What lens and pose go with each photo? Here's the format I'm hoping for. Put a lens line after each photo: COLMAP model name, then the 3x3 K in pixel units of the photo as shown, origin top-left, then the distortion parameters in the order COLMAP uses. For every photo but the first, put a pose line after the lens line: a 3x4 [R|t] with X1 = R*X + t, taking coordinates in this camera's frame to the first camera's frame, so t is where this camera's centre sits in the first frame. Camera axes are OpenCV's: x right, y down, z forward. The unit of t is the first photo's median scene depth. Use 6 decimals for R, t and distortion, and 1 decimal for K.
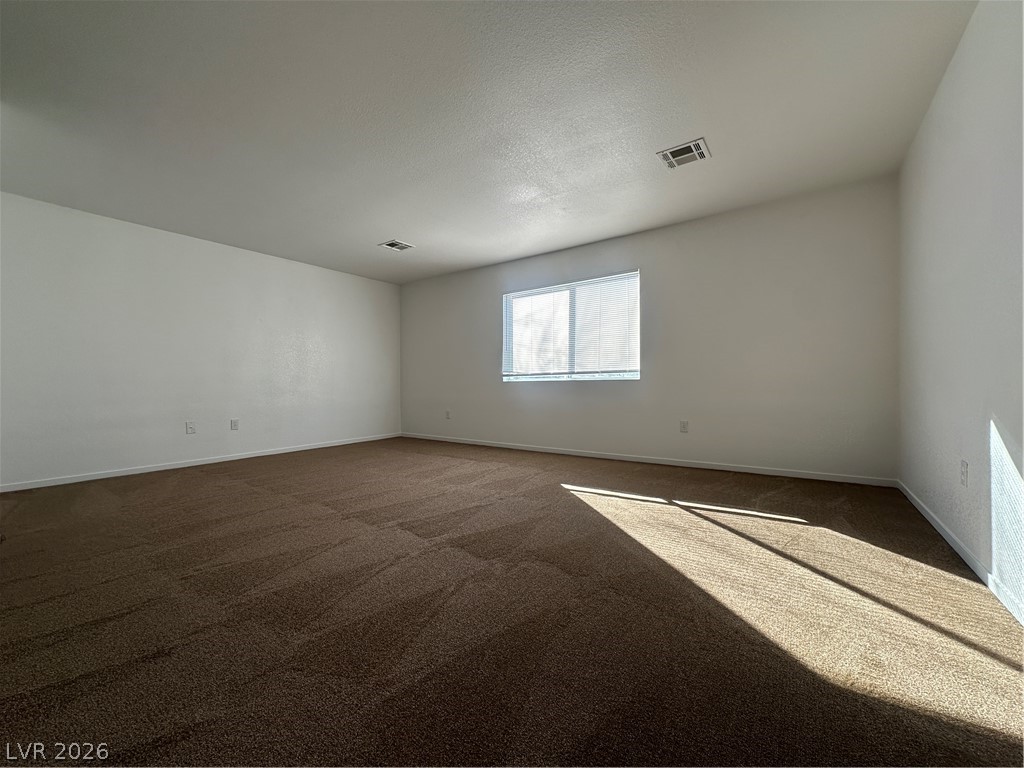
lens RADIAL K [[410.3, 0, 514.4], [0, 410.3, 386.0], [0, 0, 1]] dist [-0.000034, 0.000236]
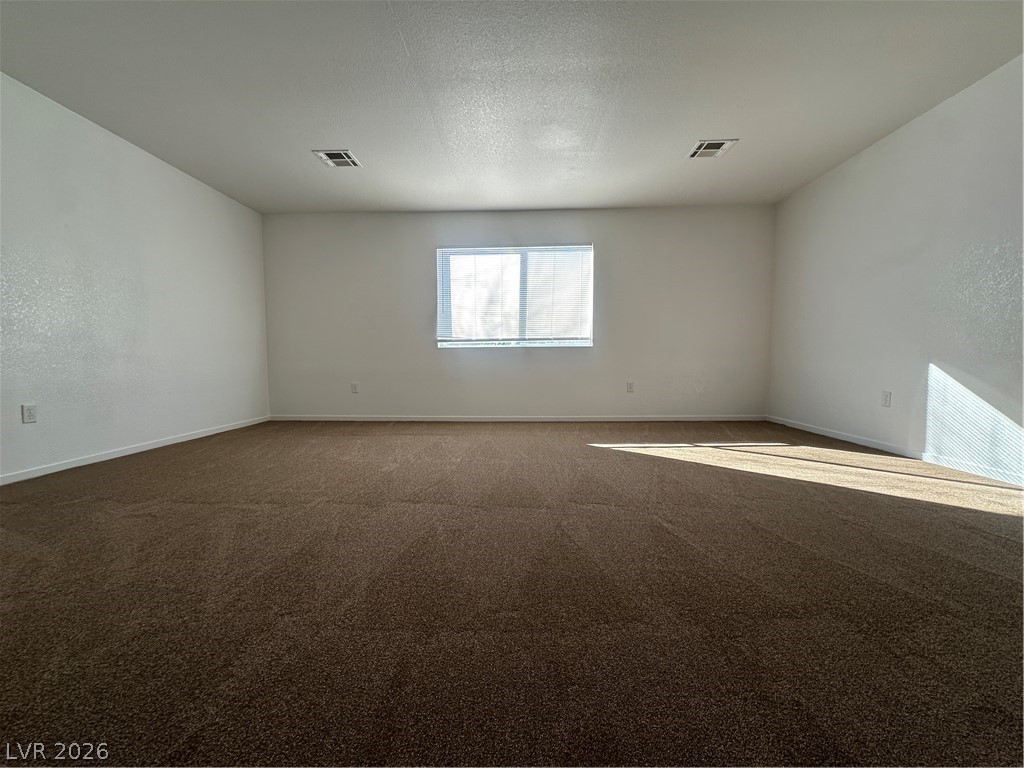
lens RADIAL K [[410.3, 0, 513.6], [0, 410.3, 381.2], [0, 0, 1]] dist [-0.000034, 0.000236]
pose [[0.831154, -0.024058, 0.555522, -0.420766], [0.001978, 0.999185, 0.040312, 0.029040], [-0.556039, -0.032407, 0.830524, 0.184554]]
